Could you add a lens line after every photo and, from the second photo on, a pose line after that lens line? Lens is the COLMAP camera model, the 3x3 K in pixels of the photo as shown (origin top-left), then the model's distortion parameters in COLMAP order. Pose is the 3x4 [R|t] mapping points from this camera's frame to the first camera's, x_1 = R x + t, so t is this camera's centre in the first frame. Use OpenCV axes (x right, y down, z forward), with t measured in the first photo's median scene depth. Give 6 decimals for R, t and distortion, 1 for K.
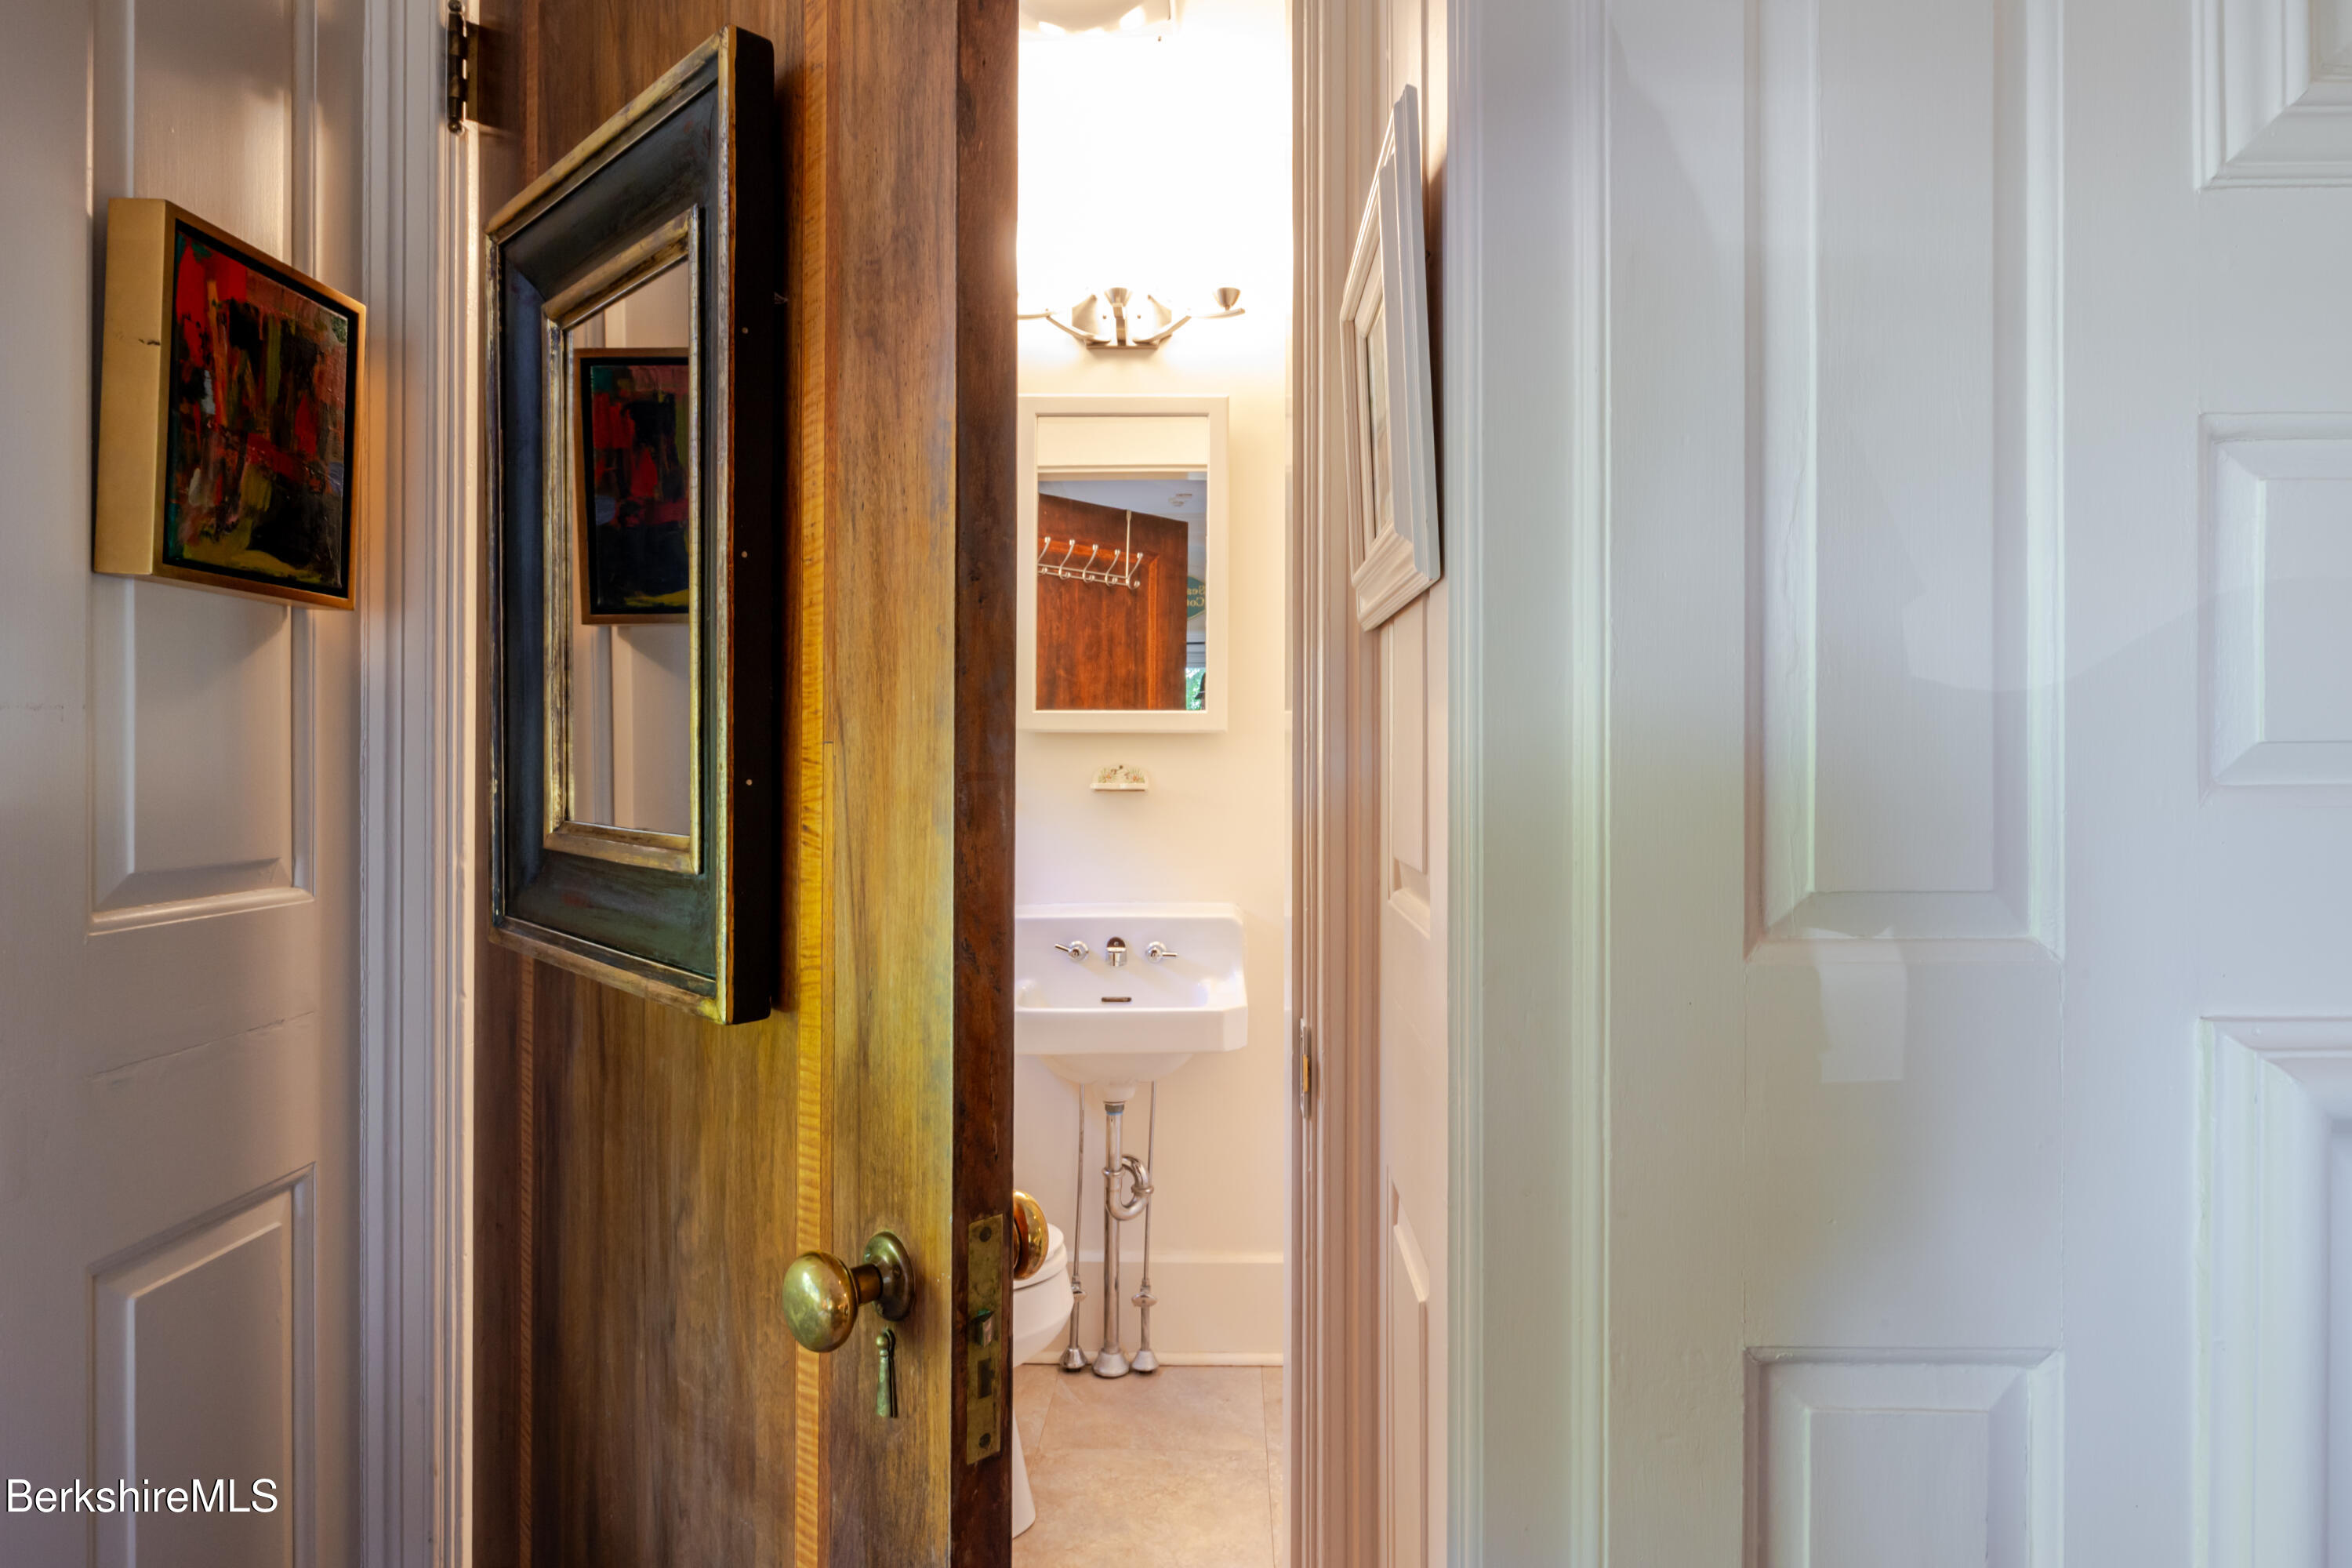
lens RADIAL K [[1308.0, 0, 1170.6], [0, 1308.0, 765.3], [0, 0, 1]] dist [-0.002678, 0.000985]
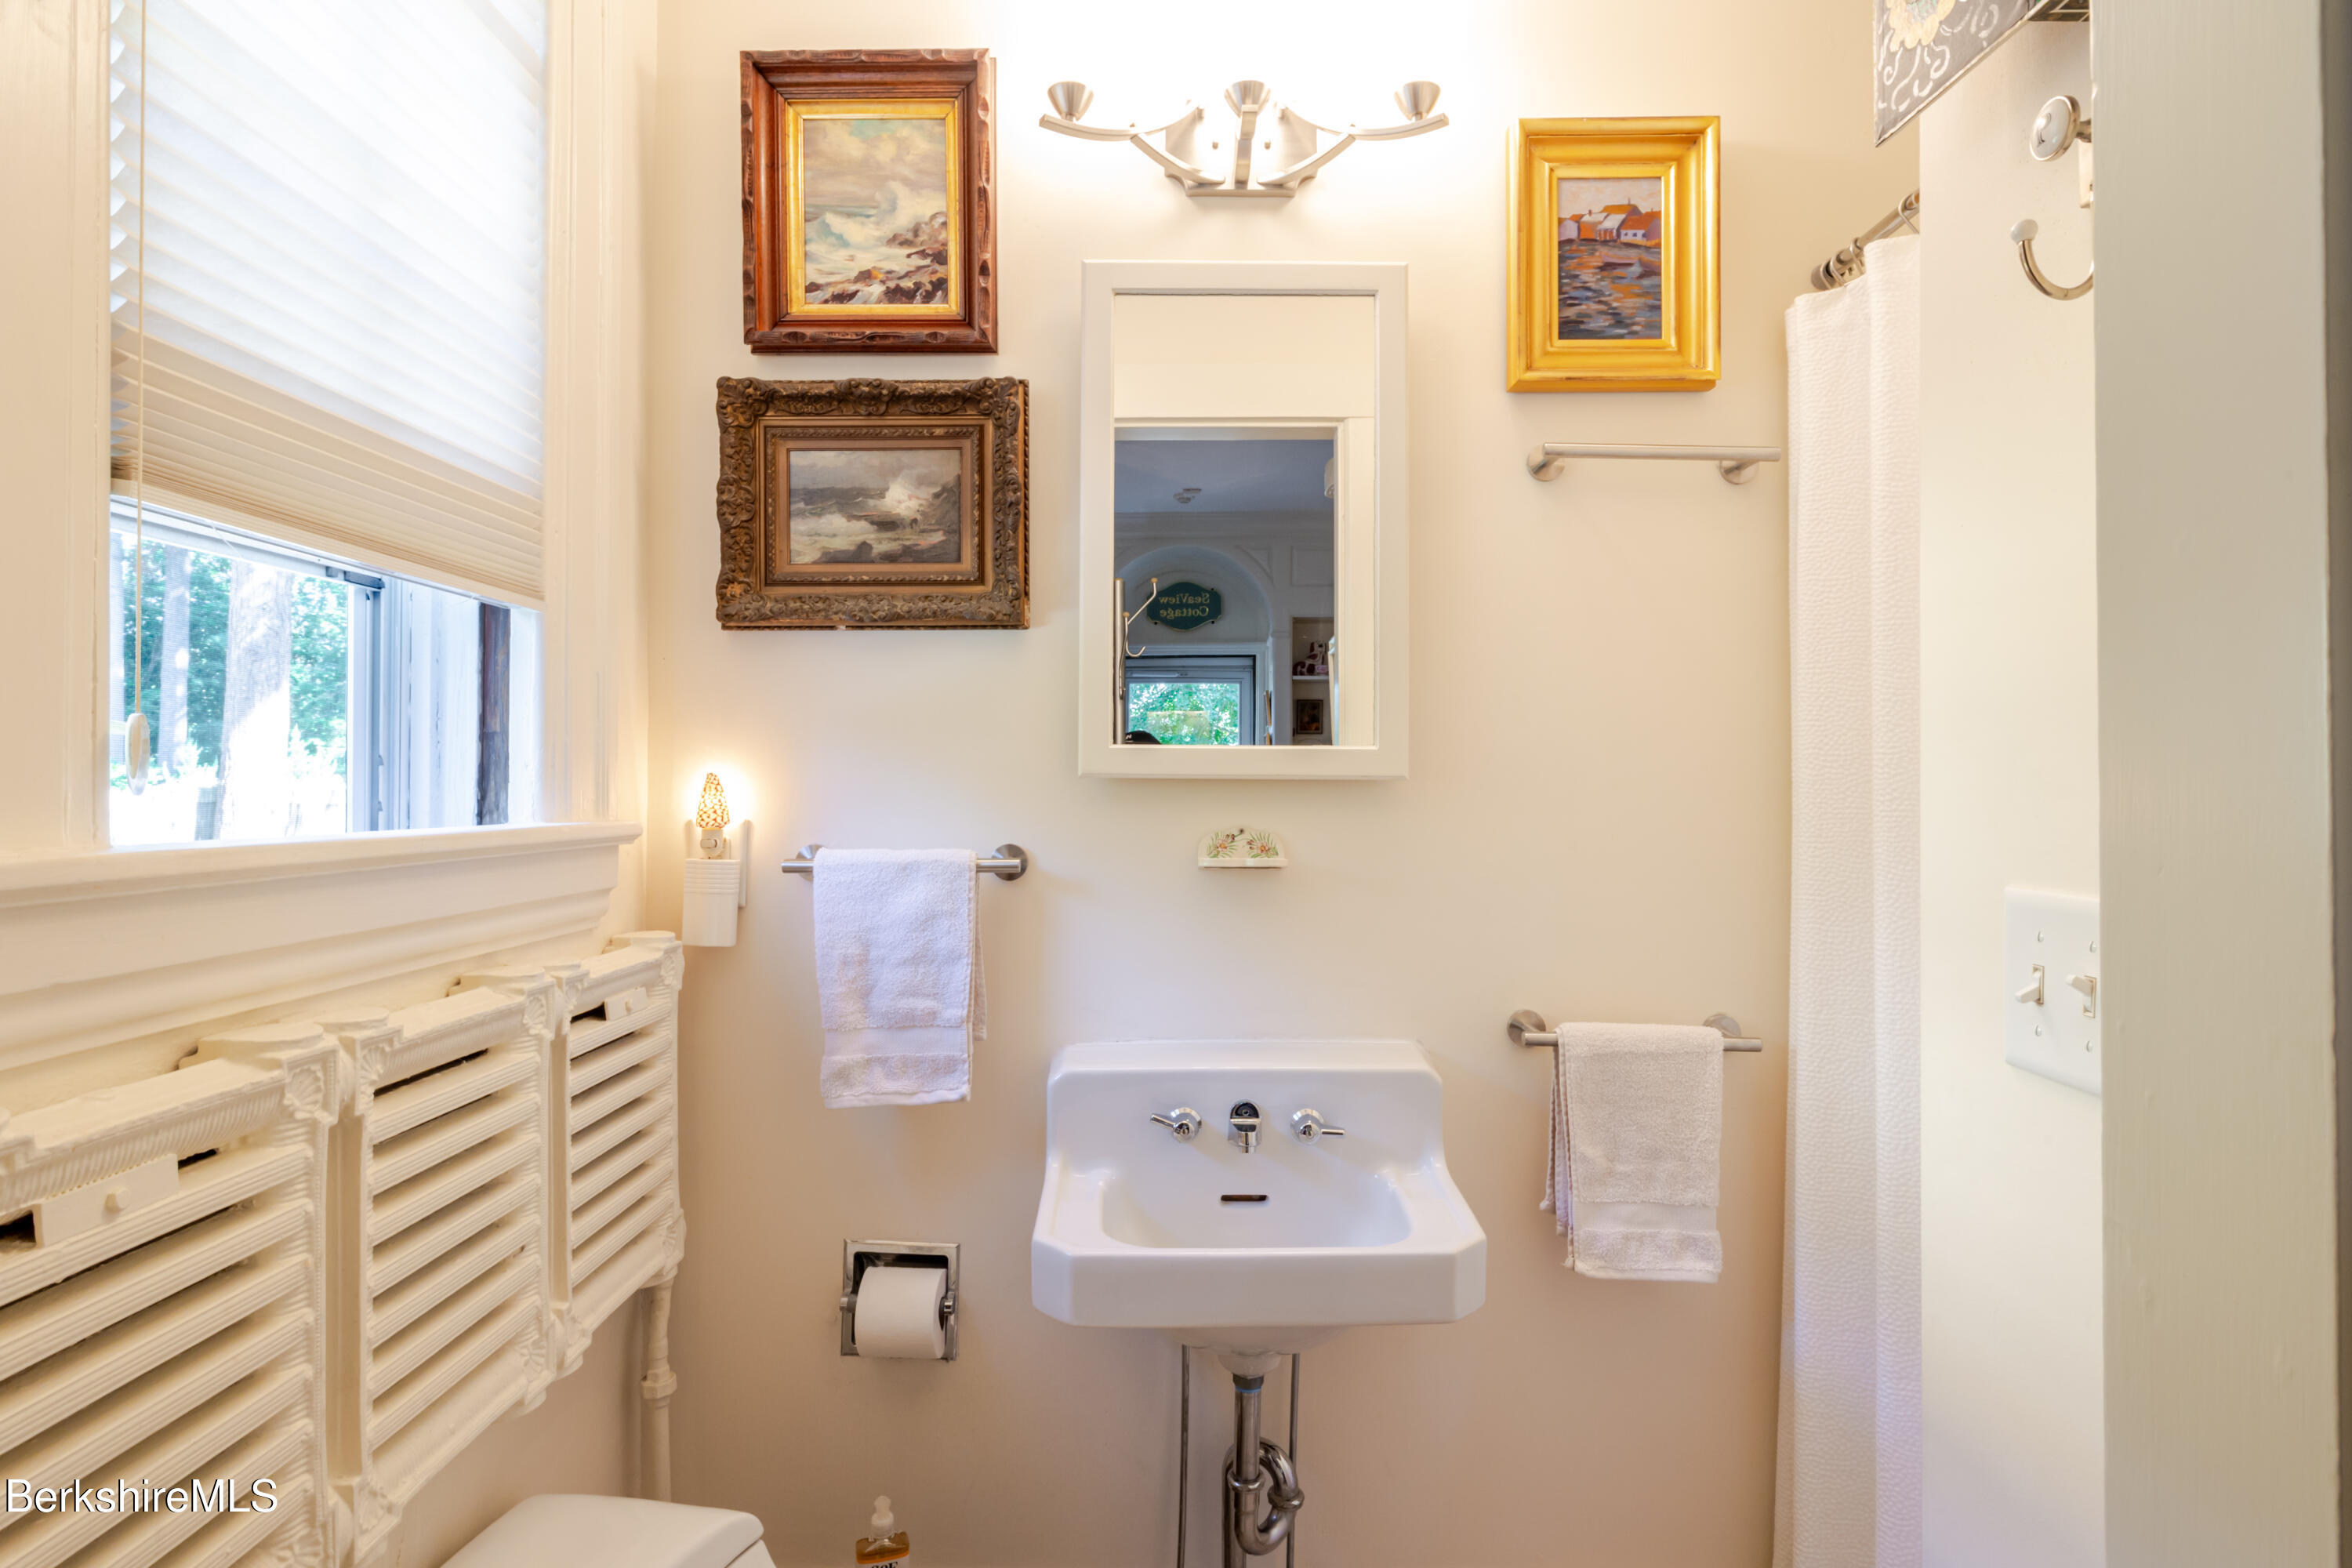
lens RADIAL K [[1253.7, 0, 1184.0], [0, 1253.7, 794.0], [0, 0, 1]] dist [0.002359, -0.000561]
pose [[0.999607, 0.000823, 0.028025, -0.086770], [-0.001026, 0.999973, 0.007214, -0.022791], [-0.028019, -0.007240, 0.999581, 0.383752]]
